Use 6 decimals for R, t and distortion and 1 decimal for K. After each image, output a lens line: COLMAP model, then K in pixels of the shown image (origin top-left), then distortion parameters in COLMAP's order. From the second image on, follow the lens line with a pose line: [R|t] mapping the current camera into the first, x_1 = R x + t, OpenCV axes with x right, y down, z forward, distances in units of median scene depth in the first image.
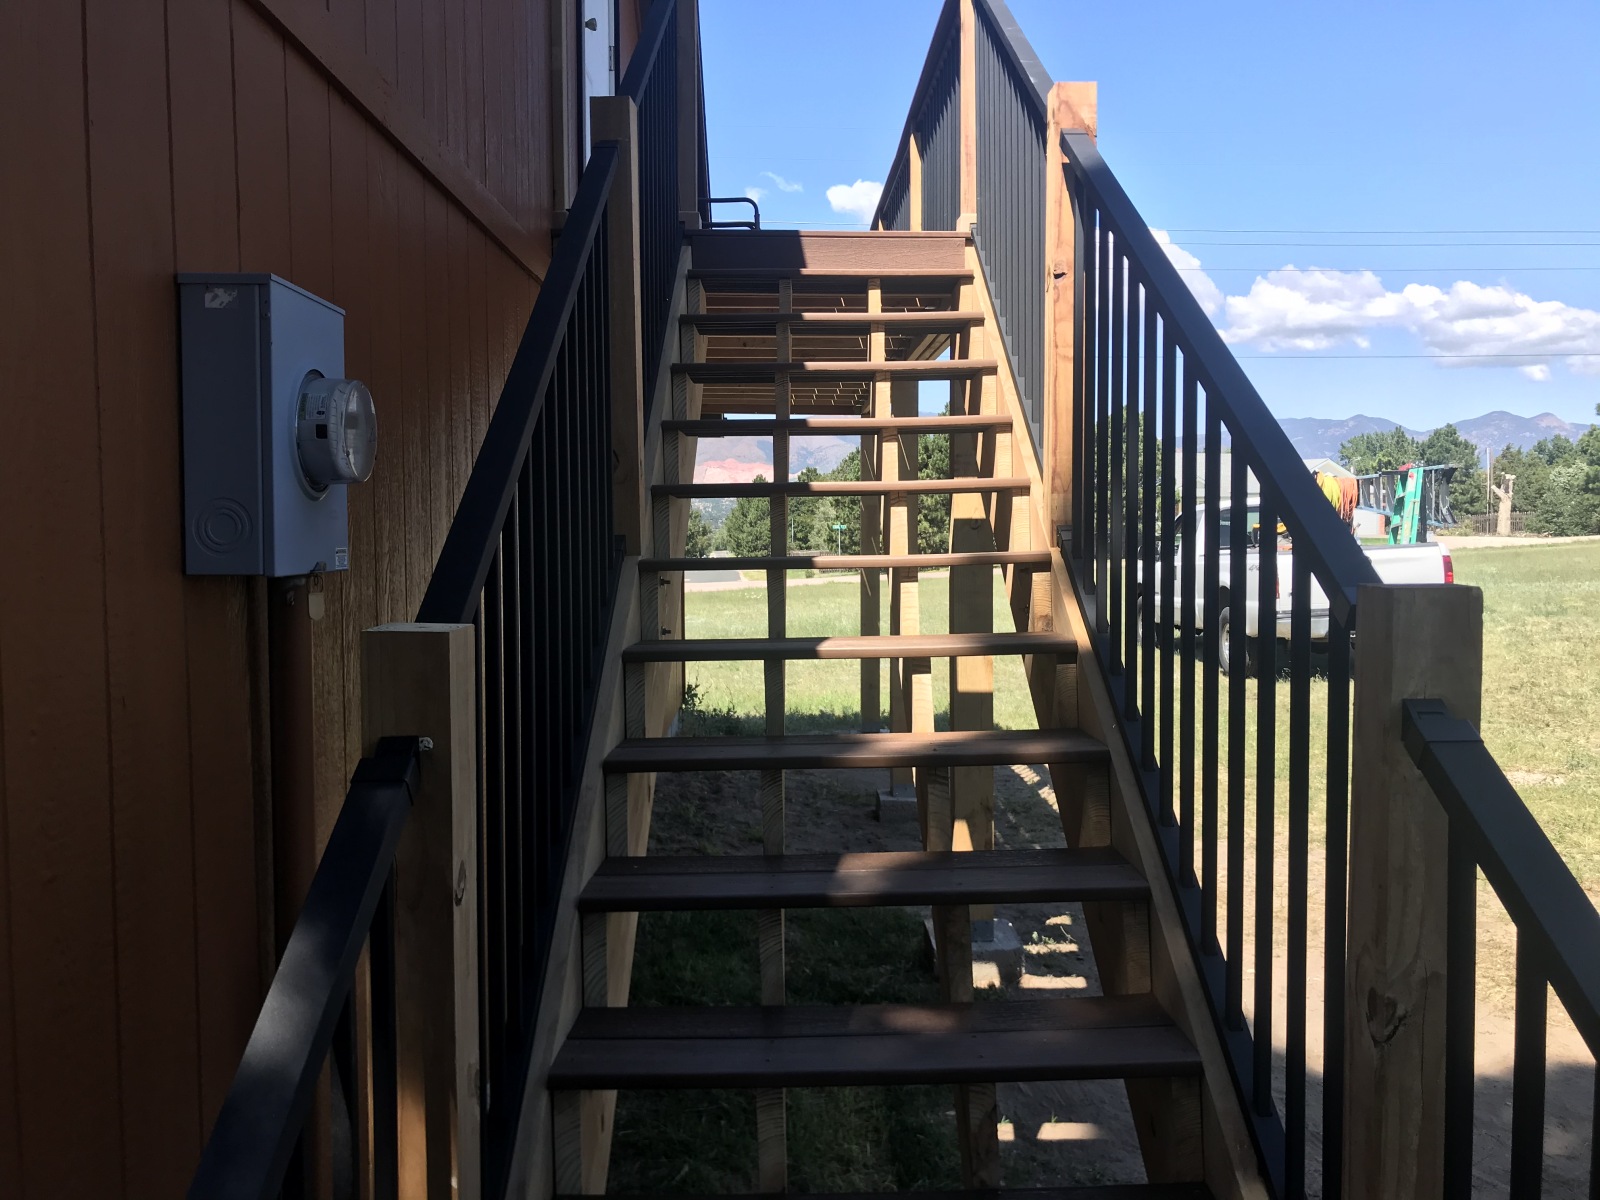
lens RADIAL K [[1299.7, 0, 795.2], [0, 1299.7, 584.4], [0, 0, 1]] dist [0.030770, -0.032590]
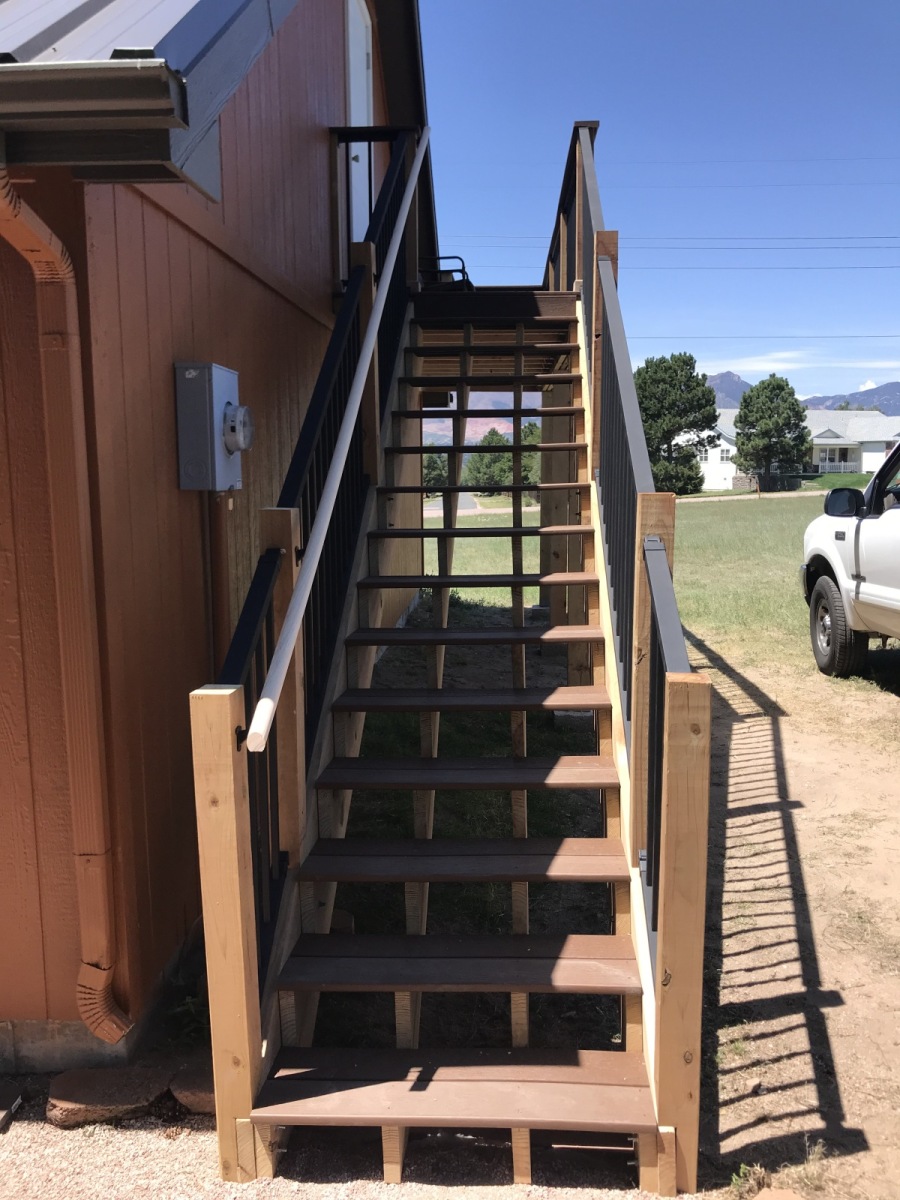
lens RADIAL K [[974.8, 0, 457.5], [0, 974.8, 595.2], [0, 0, 1]] dist [0.030770, -0.032590]
pose [[0.997910, 0.007805, -0.064139, 0.138648], [-0.002335, 0.996384, 0.084926, 0.027393], [0.064570, -0.084599, 0.994321, -0.665242]]
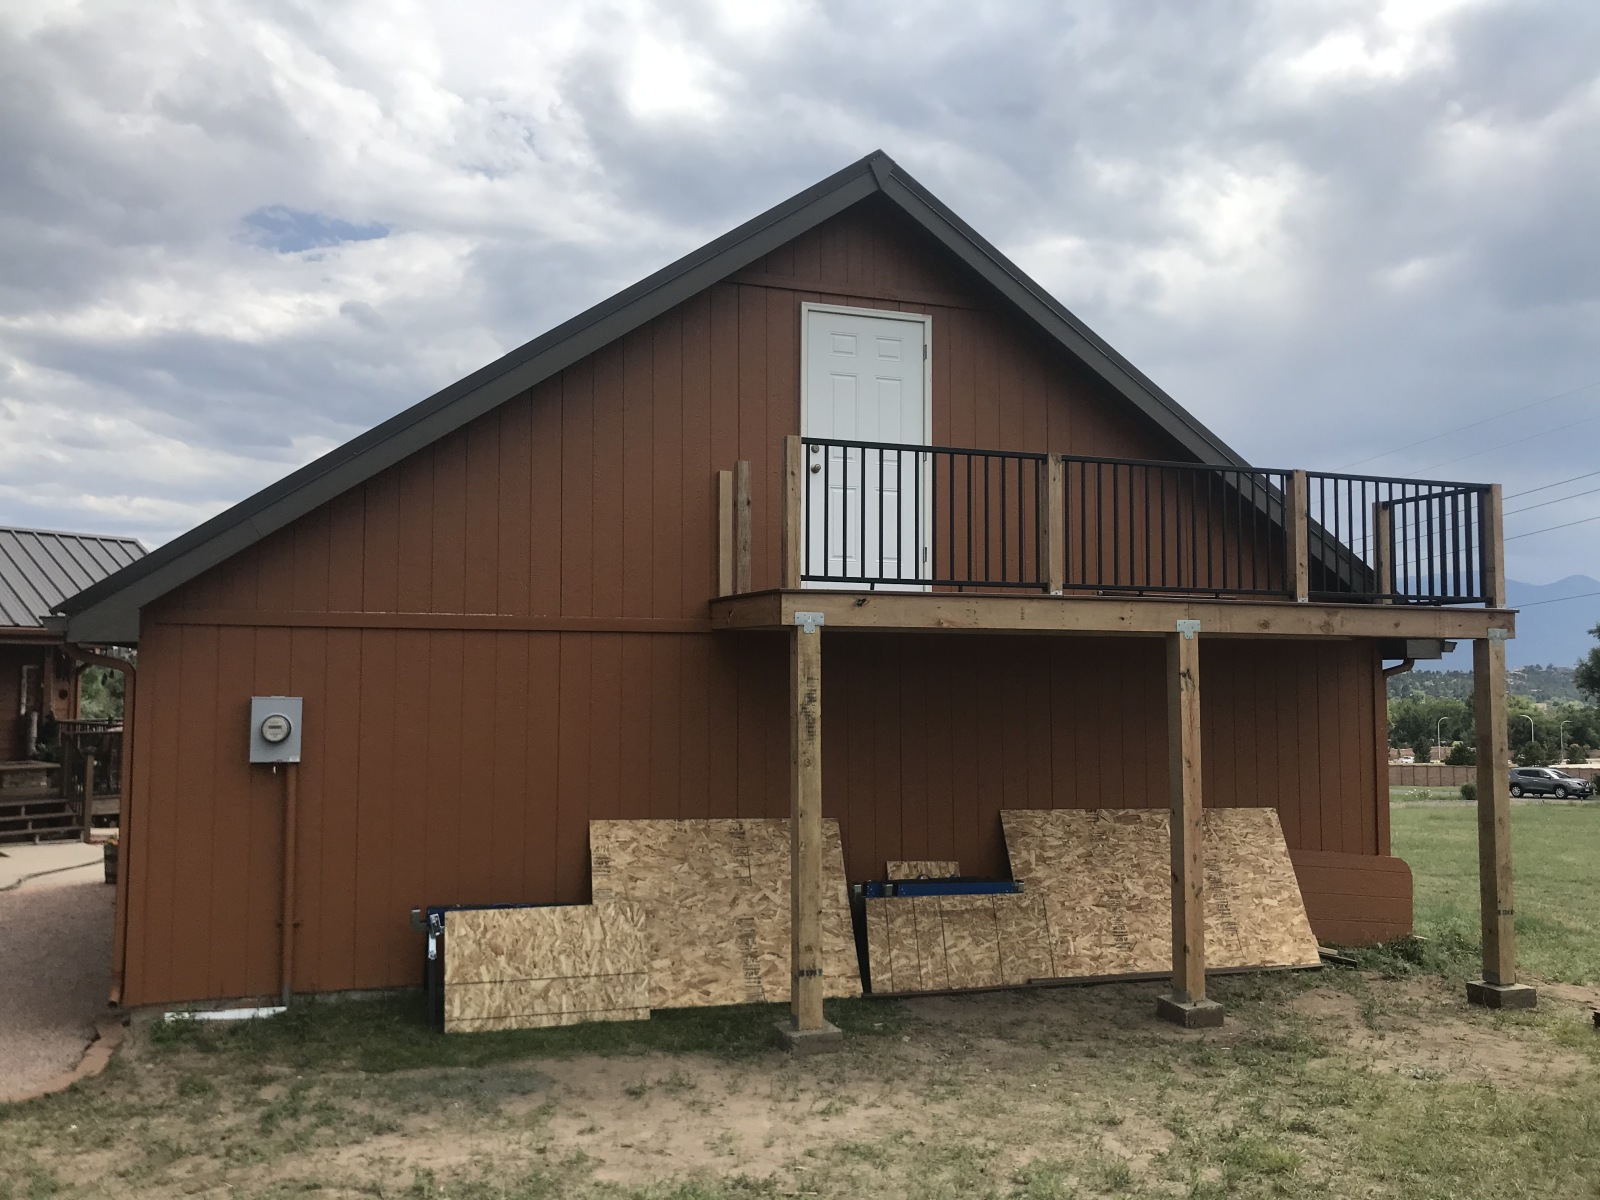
lens RADIAL K [[1299.7, 0, 800.4], [0, 1299.7, 602.1], [0, 0, 1]] dist [0.030770, -0.032590]
pose [[0.329300, -0.054769, -0.942636, 3.932687], [-0.058798, 0.995189, -0.078363, -0.272956], [0.942393, 0.081230, 0.324495, 1.100106]]
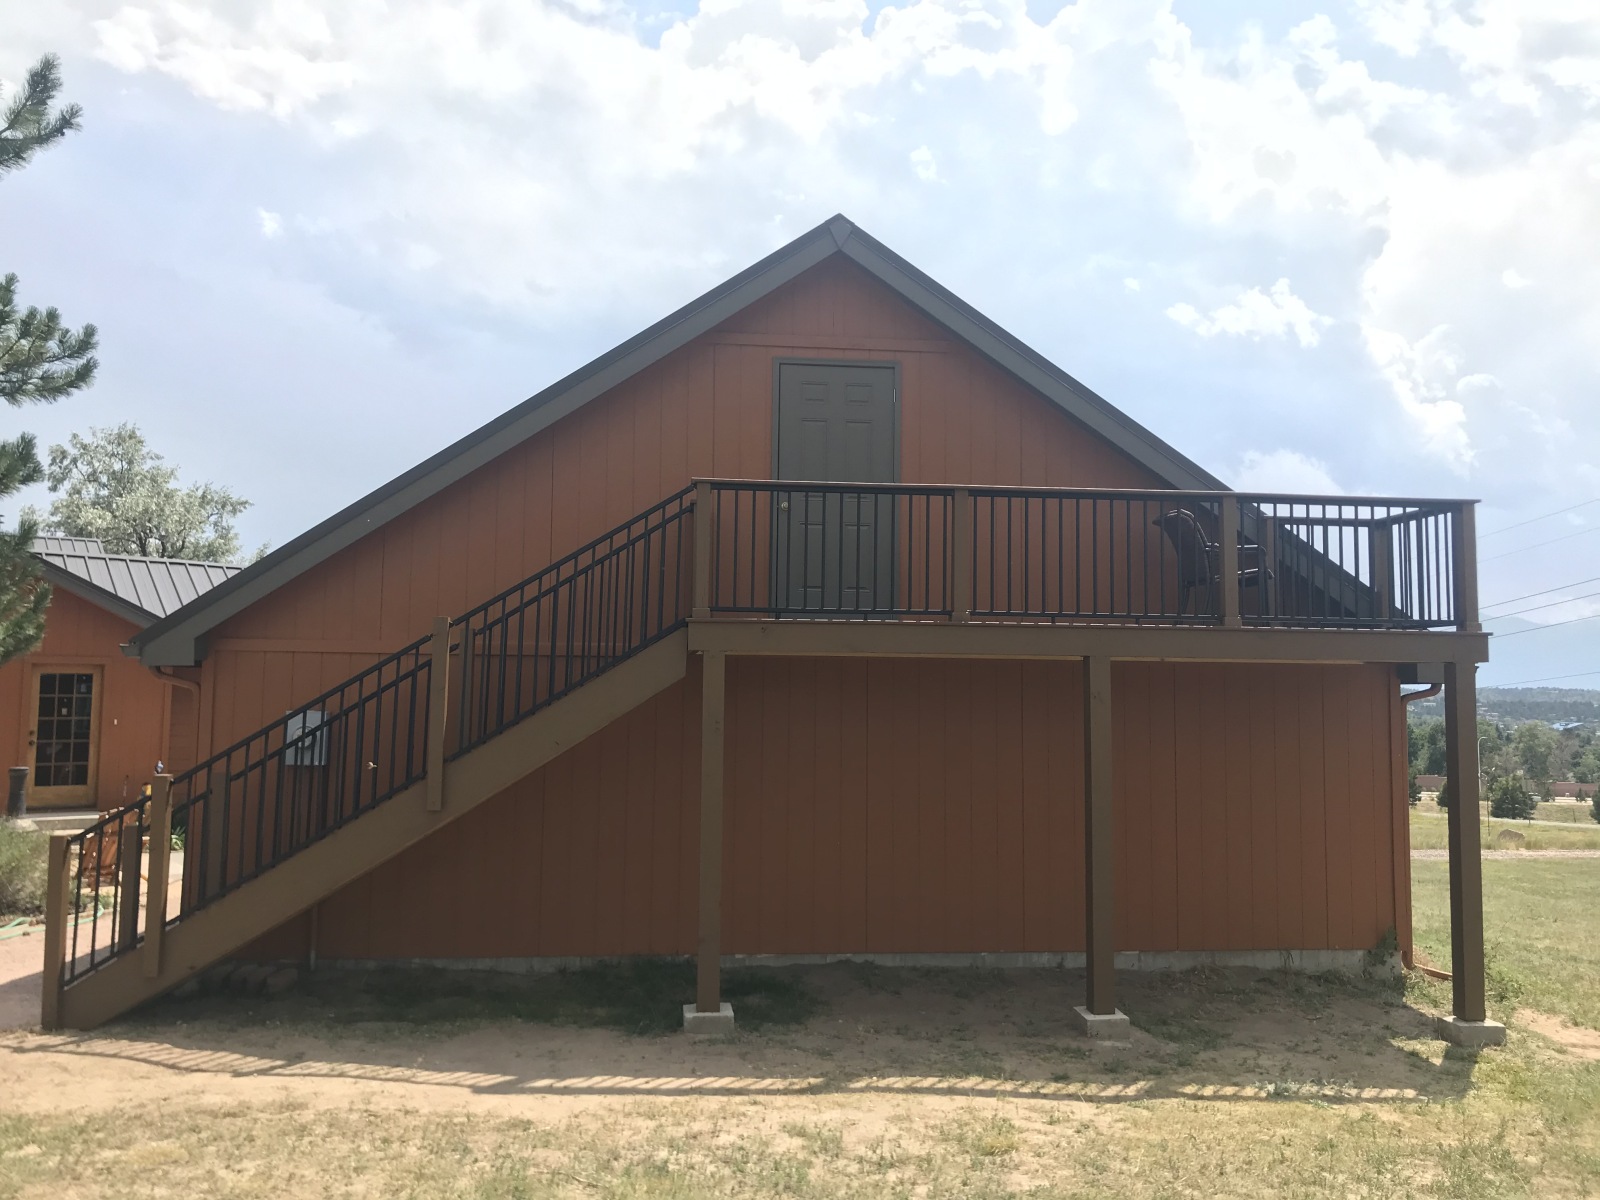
lens RADIAL K [[1299.7, 0, 794.7], [0, 1299.7, 598.0], [0, 0, 1]] dist [0.030770, -0.032590]
pose [[0.098902, -0.077633, -0.992064, 4.623662], [-0.068970, 0.994020, -0.084662, -0.334345], [0.992704, 0.076796, 0.092957, 2.217084]]
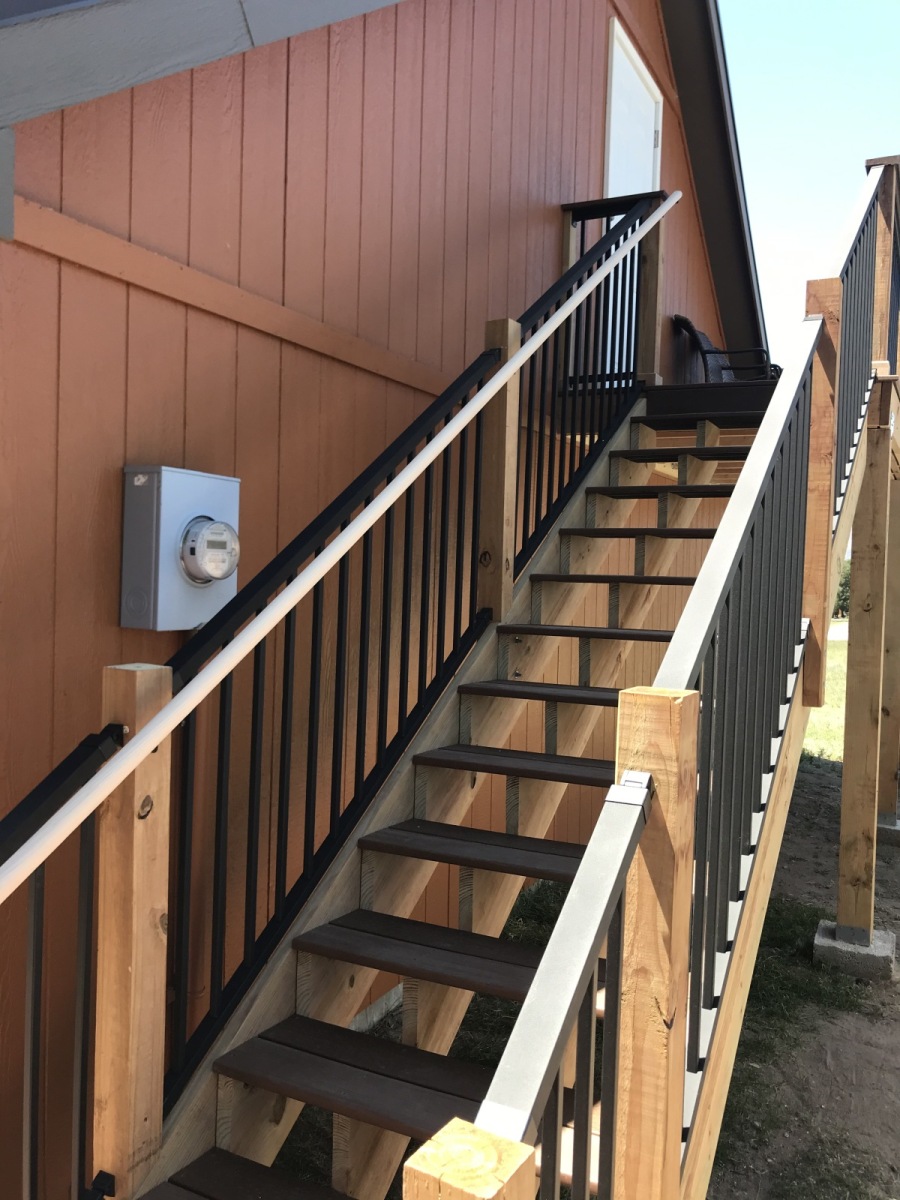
lens RADIAL K [[974.8, 0, 459.7], [0, 974.8, 599.1], [0, 0, 1]] dist [0.030770, -0.032590]
pose [[0.889099, 0.043838, -0.455611, 0.512733], [-0.055553, 0.998379, -0.012347, -0.048746], [0.454332, 0.036288, 0.890093, -0.023304]]
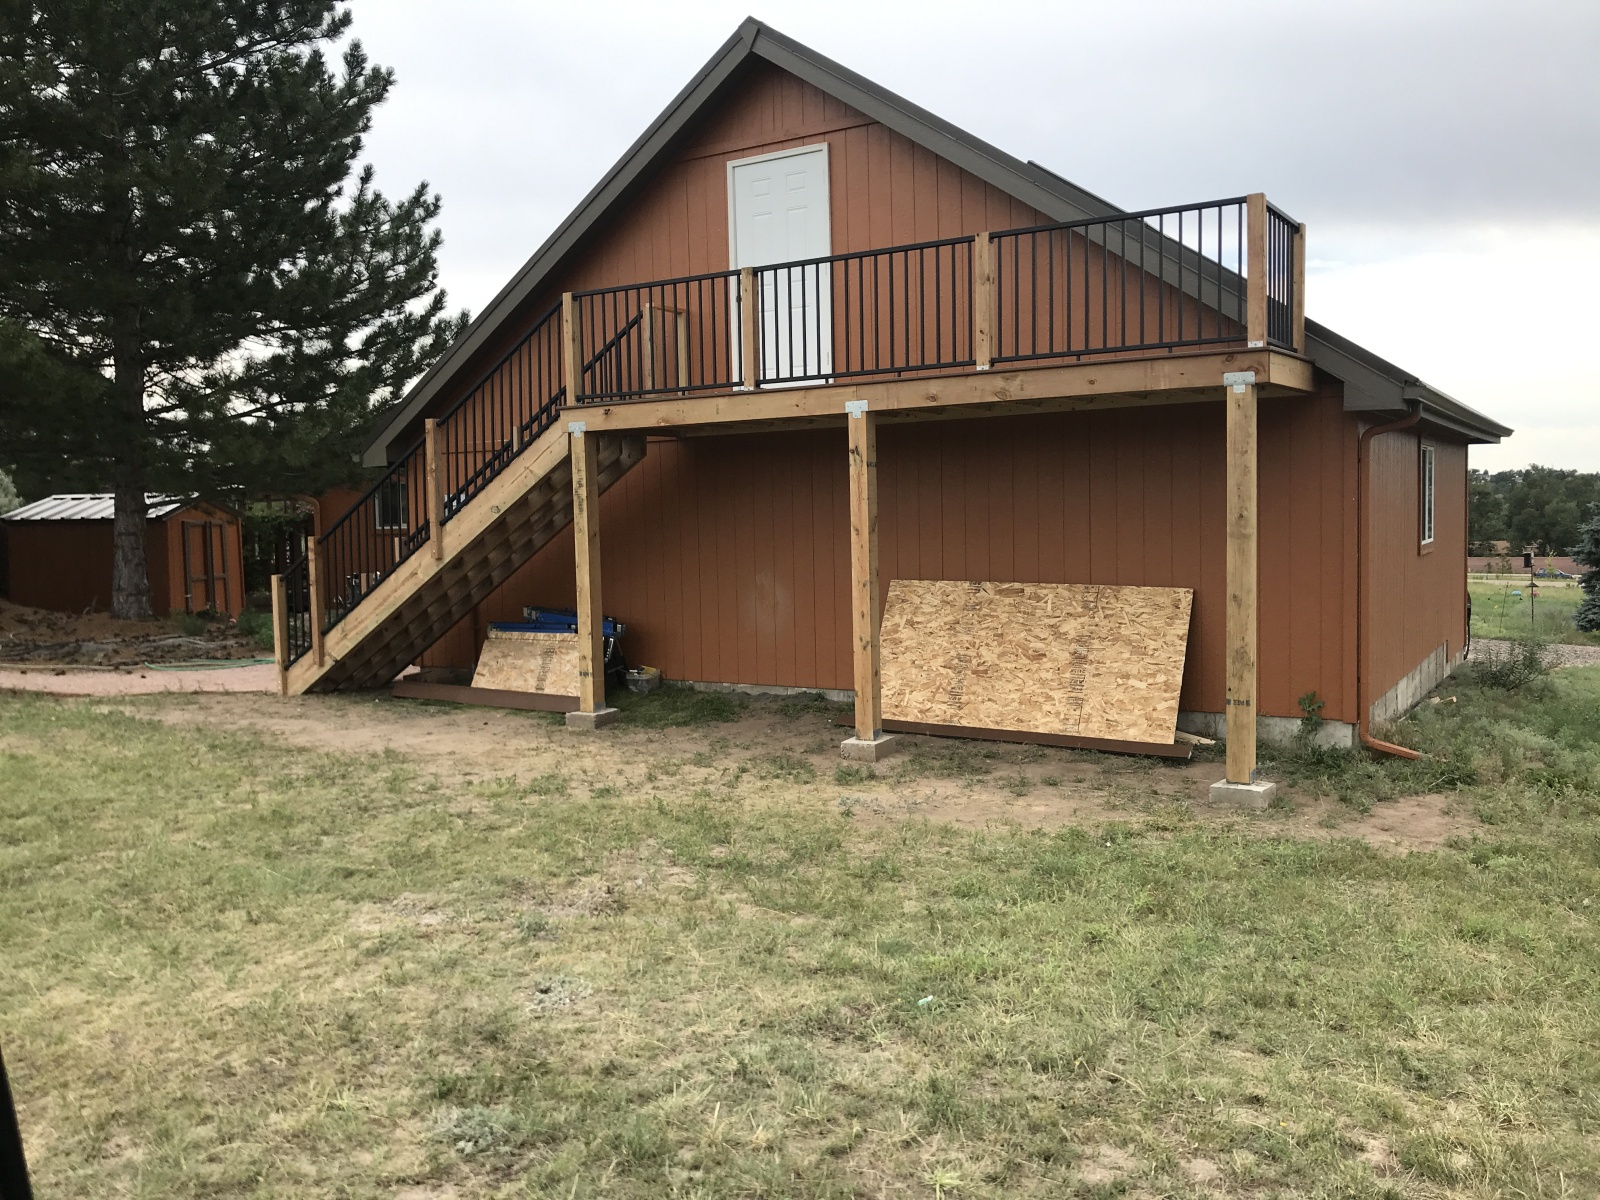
lens RADIAL K [[1299.7, 0, 785.0], [0, 1299.7, 602.9], [0, 0, 1]] dist [0.030770, -0.032590]
pose [[-0.534202, 0.071555, -0.842323, 4.424825], [-0.024271, 0.994702, 0.099892, -0.362686], [0.845008, 0.073807, -0.529635, 5.947594]]
